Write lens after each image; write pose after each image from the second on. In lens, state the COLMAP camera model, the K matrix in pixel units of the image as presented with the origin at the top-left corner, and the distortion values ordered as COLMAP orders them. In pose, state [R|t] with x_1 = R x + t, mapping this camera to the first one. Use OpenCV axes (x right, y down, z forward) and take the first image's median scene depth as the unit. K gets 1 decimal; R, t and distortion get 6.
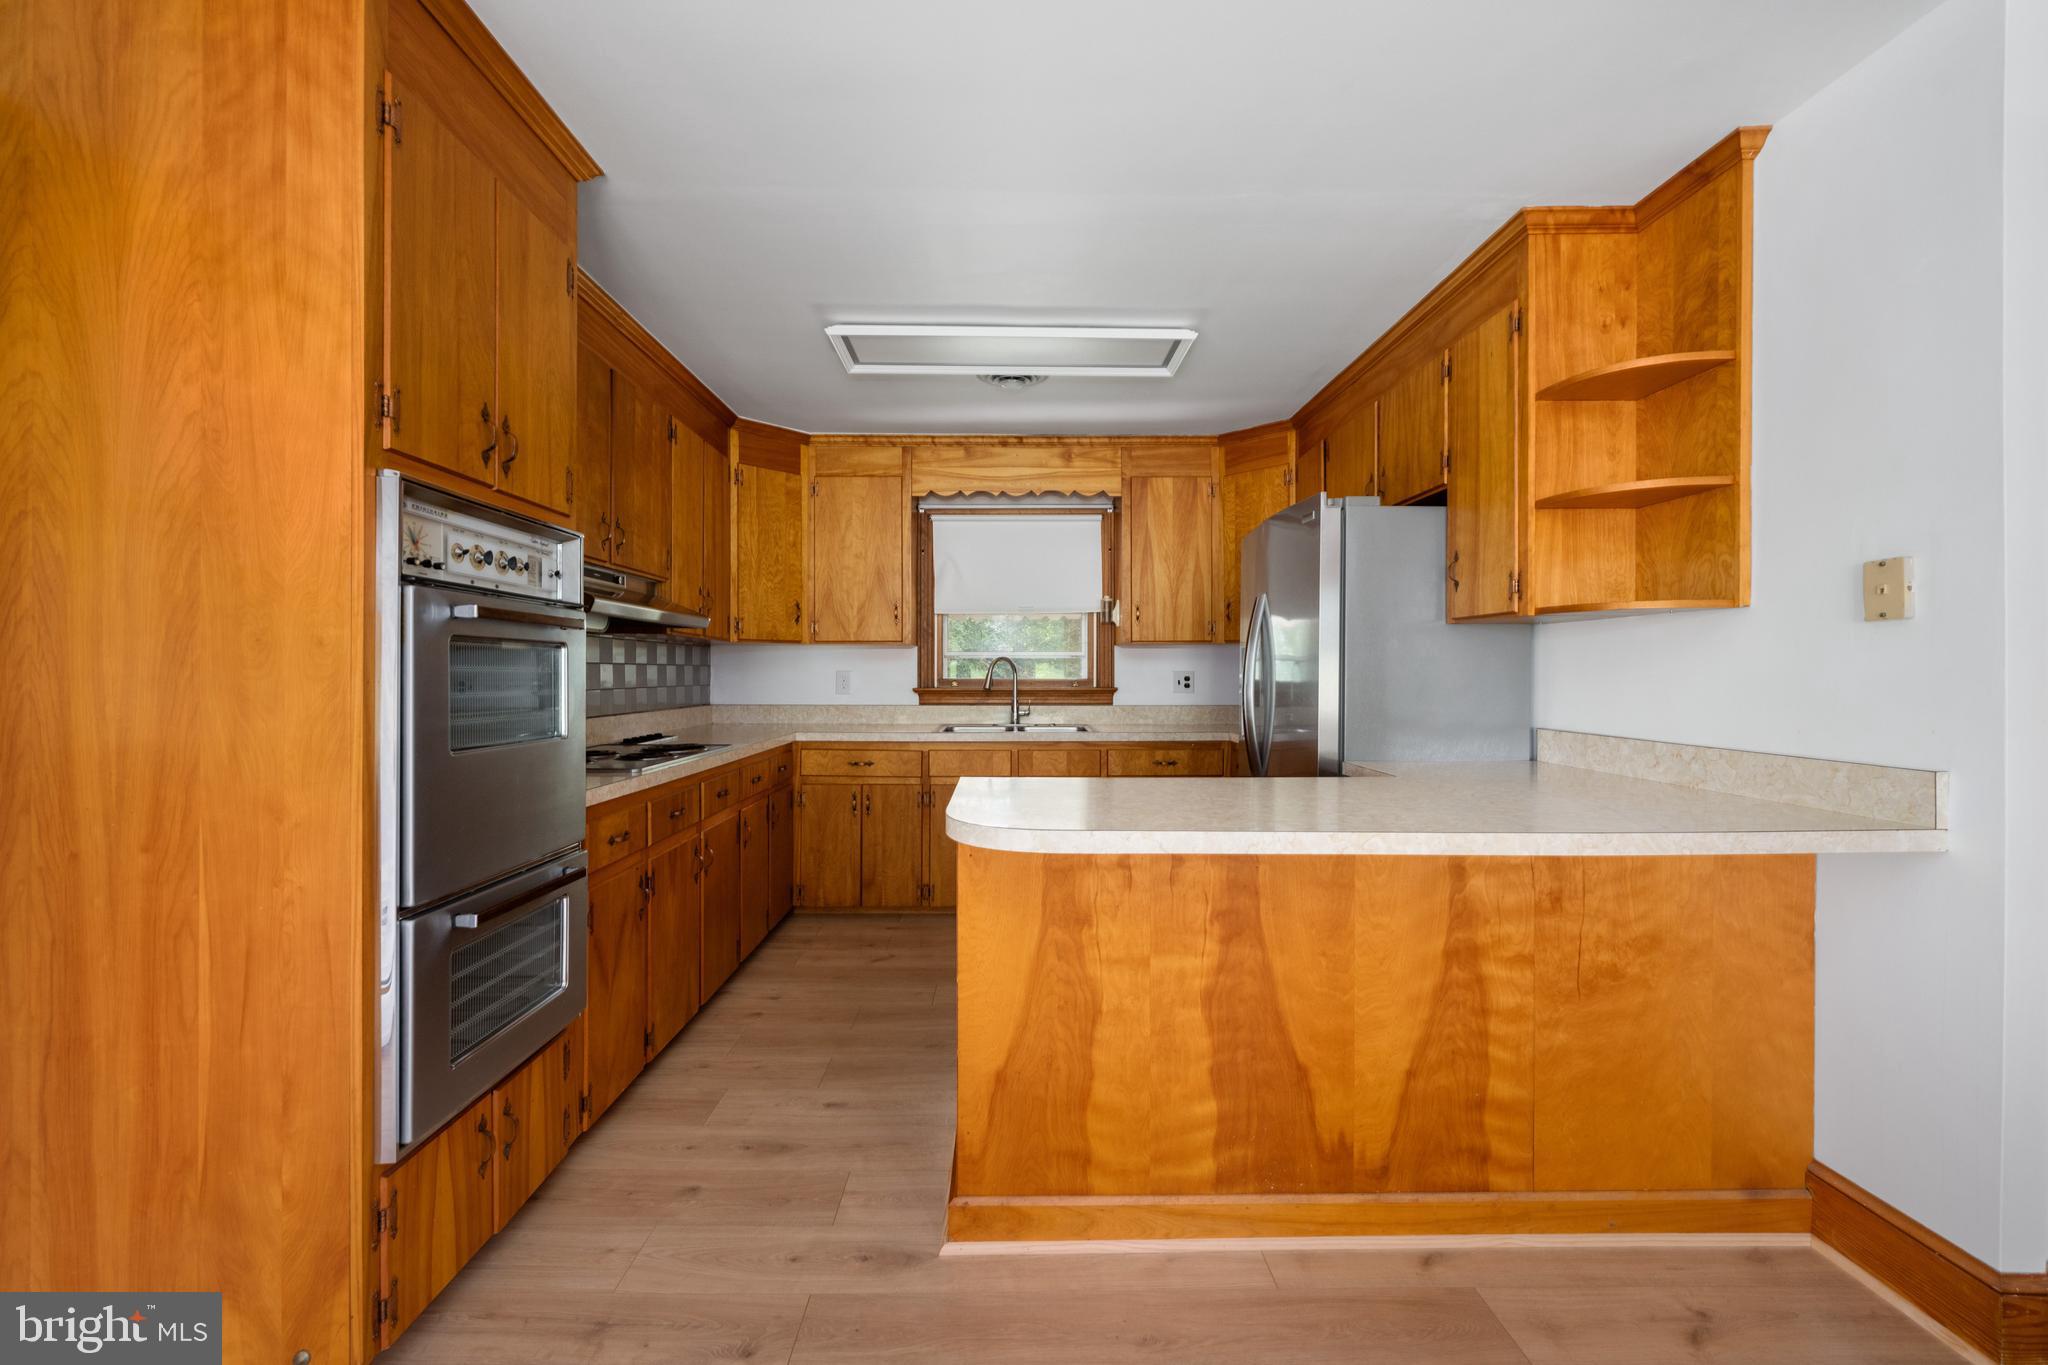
lens RADIAL K [[820.7, 0, 1024.1], [0, 820.7, 678.3], [0, 0, 1]] dist [-0.000198, 0.000093]
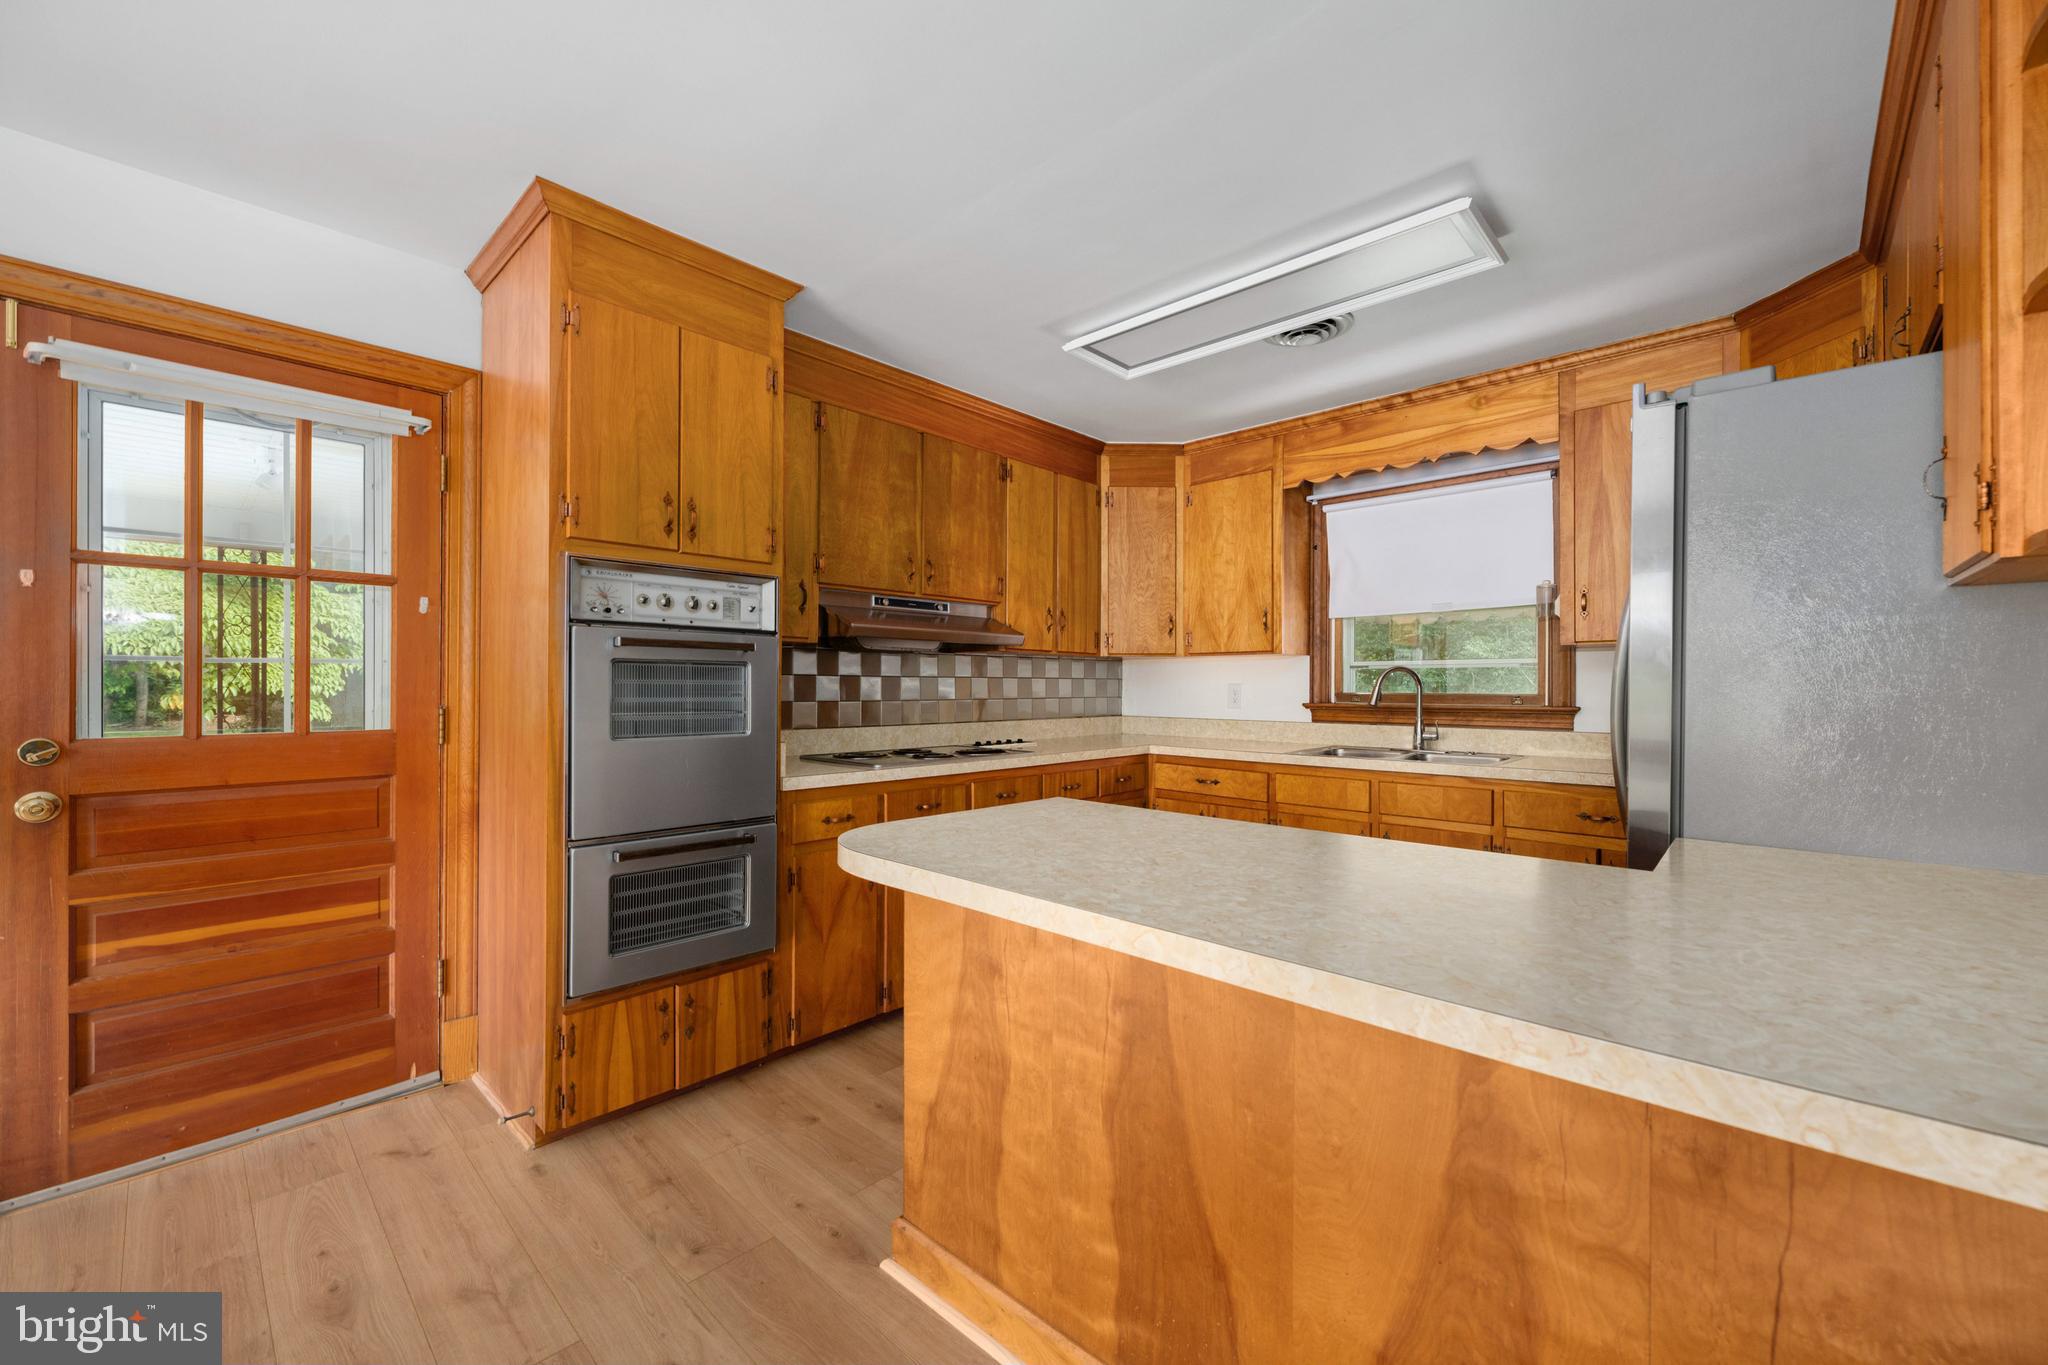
lens RADIAL K [[817.4, 0, 1020.1], [0, 817.4, 686.4], [0, 0, 1]] dist [-0.000460, 0.000076]
pose [[0.714763, 0.001483, -0.699365, 0.297099], [-0.006409, 0.999970, -0.004430, -0.000167], [0.699337, 0.007648, 0.714751, 0.167501]]
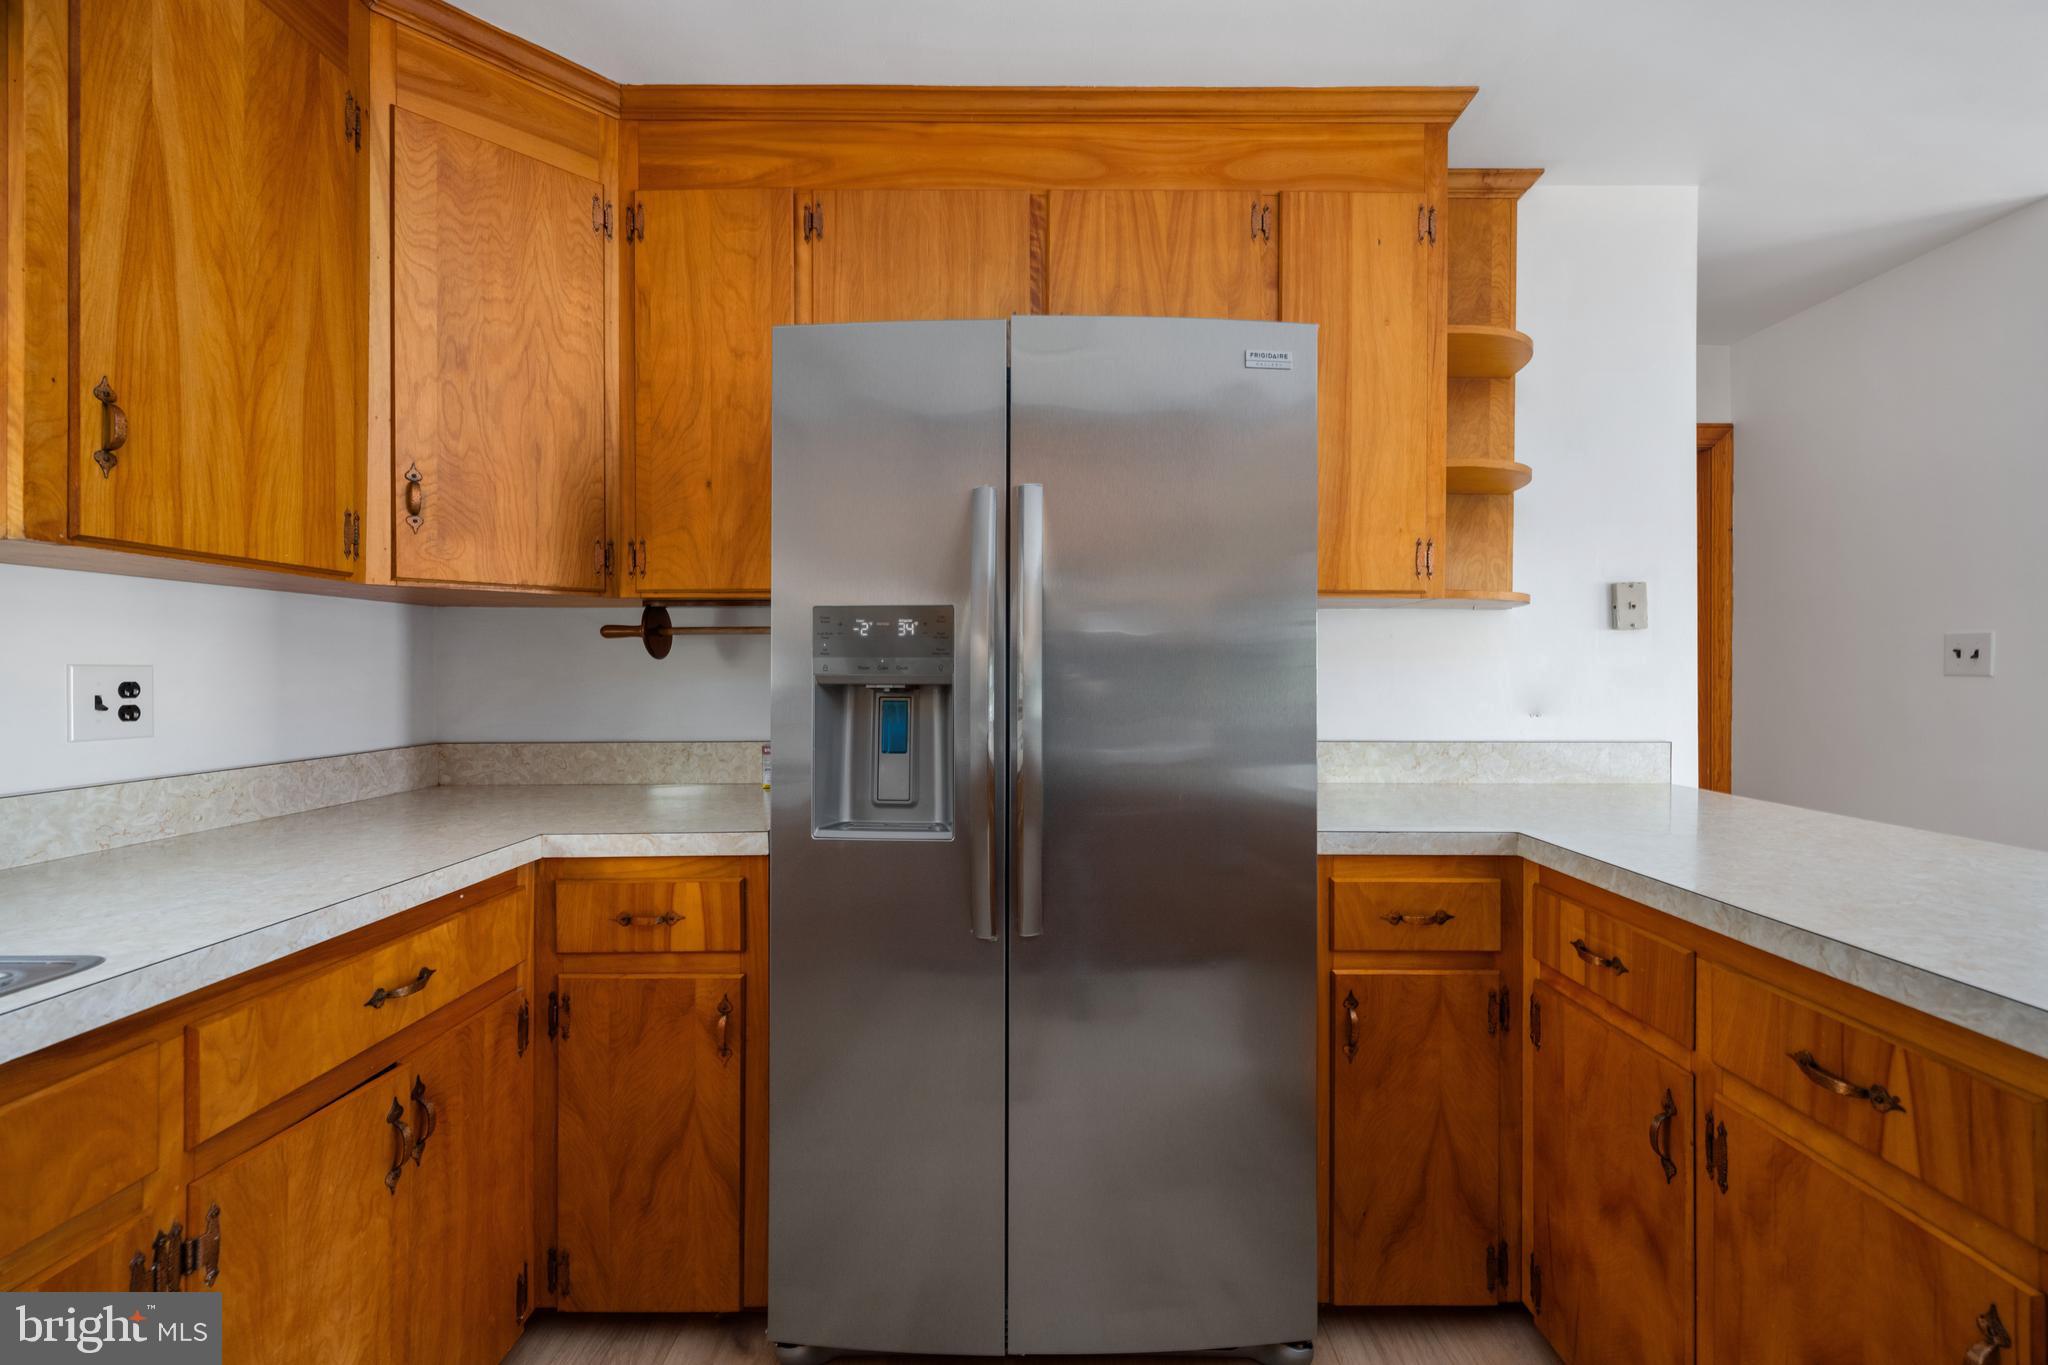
lens RADIAL K [[831.7, 0, 1040.1], [0, 831.7, 671.1], [0, 0, 1]] dist [-0.000980, -0.000128]
pose [[0.015312, 0.000775, 0.999882, -0.109589], [0.007144, 0.999974, -0.000885, -0.003837], [-0.999857, 0.007157, 0.015306, 0.755820]]
